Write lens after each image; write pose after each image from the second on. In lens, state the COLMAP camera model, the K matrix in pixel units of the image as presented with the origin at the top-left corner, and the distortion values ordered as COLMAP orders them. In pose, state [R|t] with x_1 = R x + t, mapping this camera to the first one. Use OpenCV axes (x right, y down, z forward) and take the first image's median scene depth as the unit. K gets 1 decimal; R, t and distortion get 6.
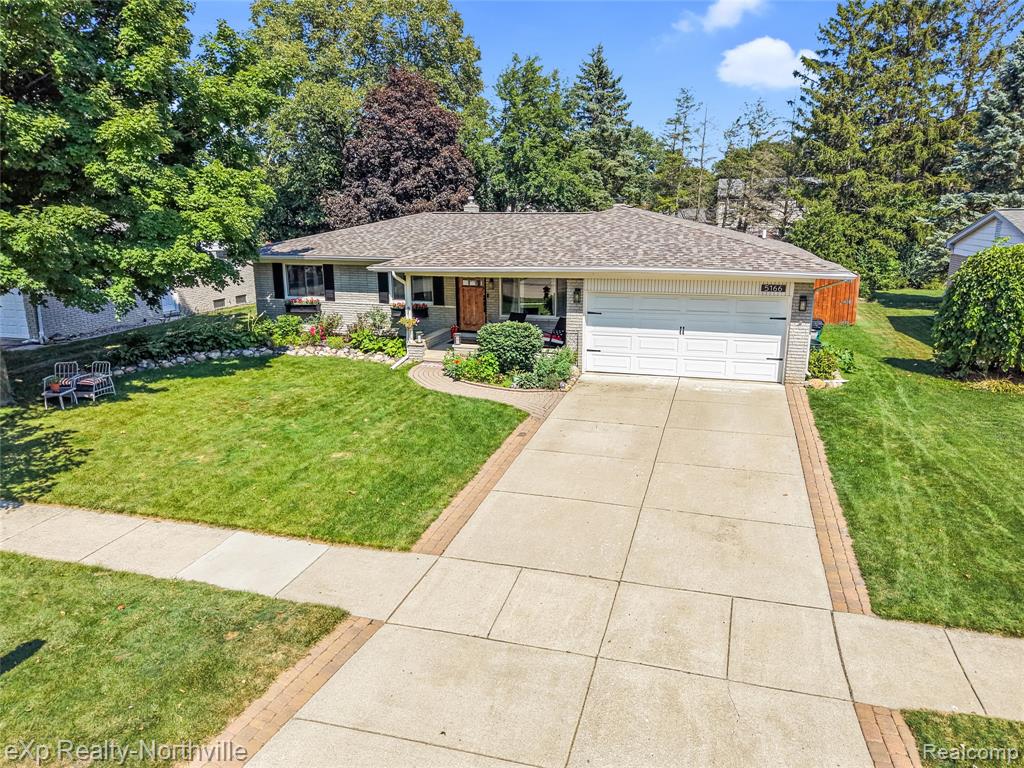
lens RADIAL K [[711.1, 0, 528.0], [0, 711.1, 332.5], [0, 0, 1]] dist [0.021062, -0.001637]
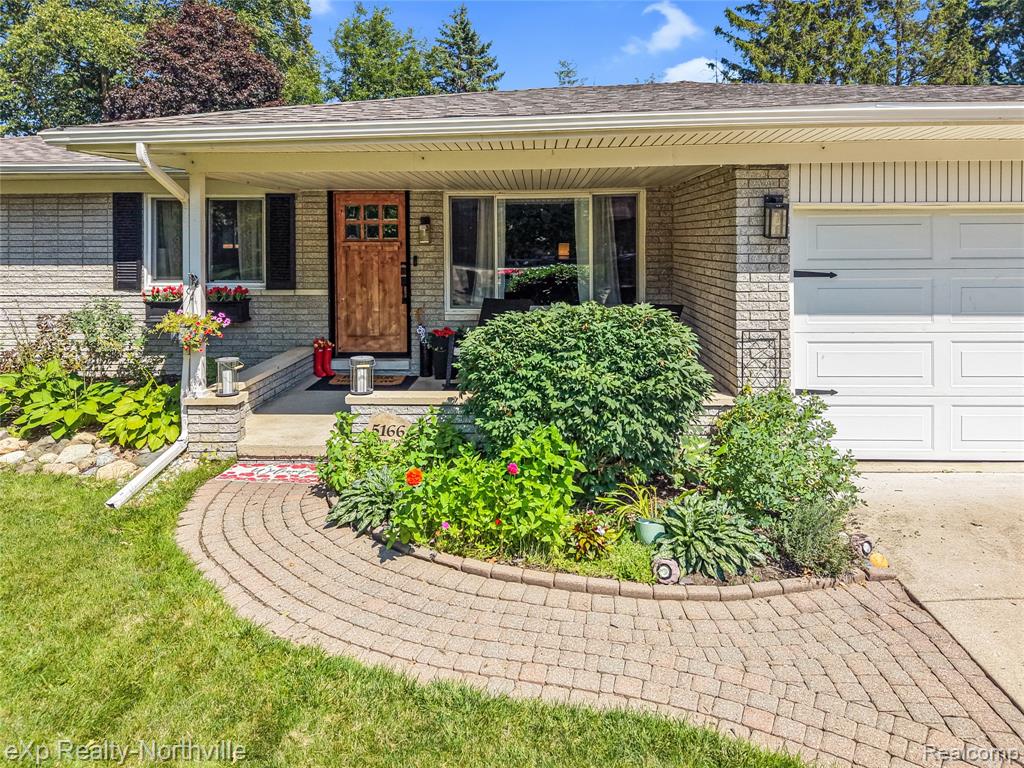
lens RADIAL K [[725.4, 0, 519.0], [0, 725.4, 238.1], [0, 0, 1]] dist [0.000433, -0.003834]
pose [[0.970735, -0.001567, 0.240149, -0.096181], [0.042834, 0.985074, -0.166716, 0.004930], [-0.236304, 0.172124, 0.956313, 0.601080]]
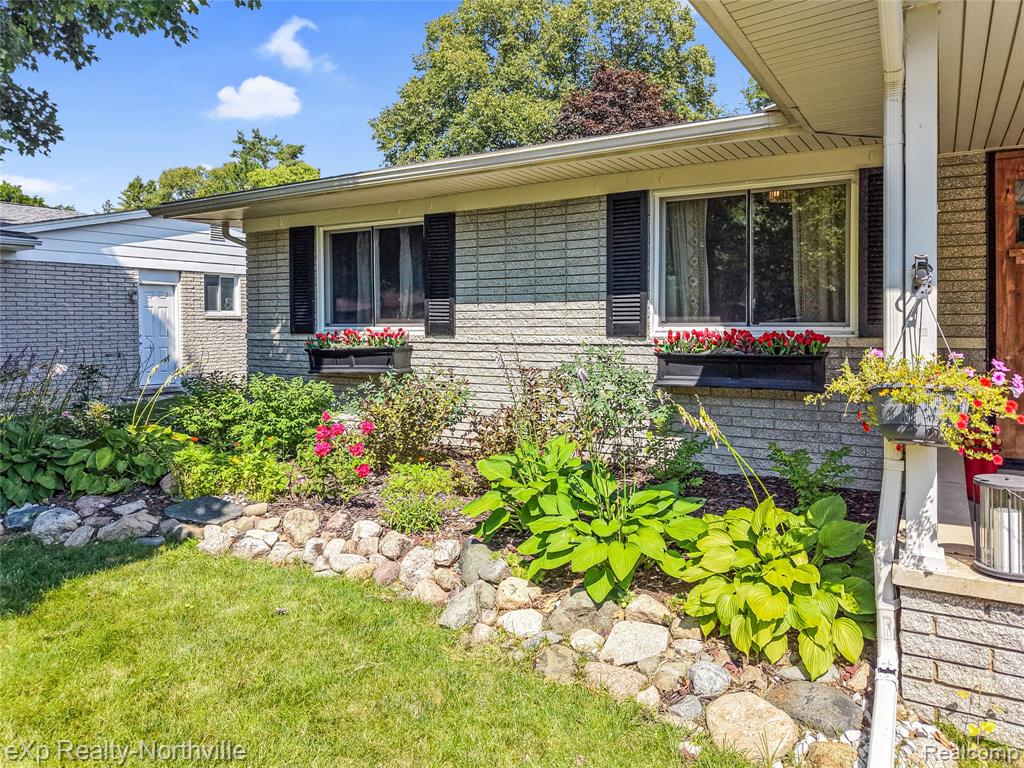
lens RADIAL K [[711.1, 0, 528.0], [0, 711.1, 332.5], [0, 0, 1]] dist [0.021062, -0.001637]
pose [[0.967088, -0.001630, -0.254435, -0.178794], [-0.037203, 0.988327, -0.147735, -0.003695], [0.251706, 0.152338, 0.955739, 0.777480]]
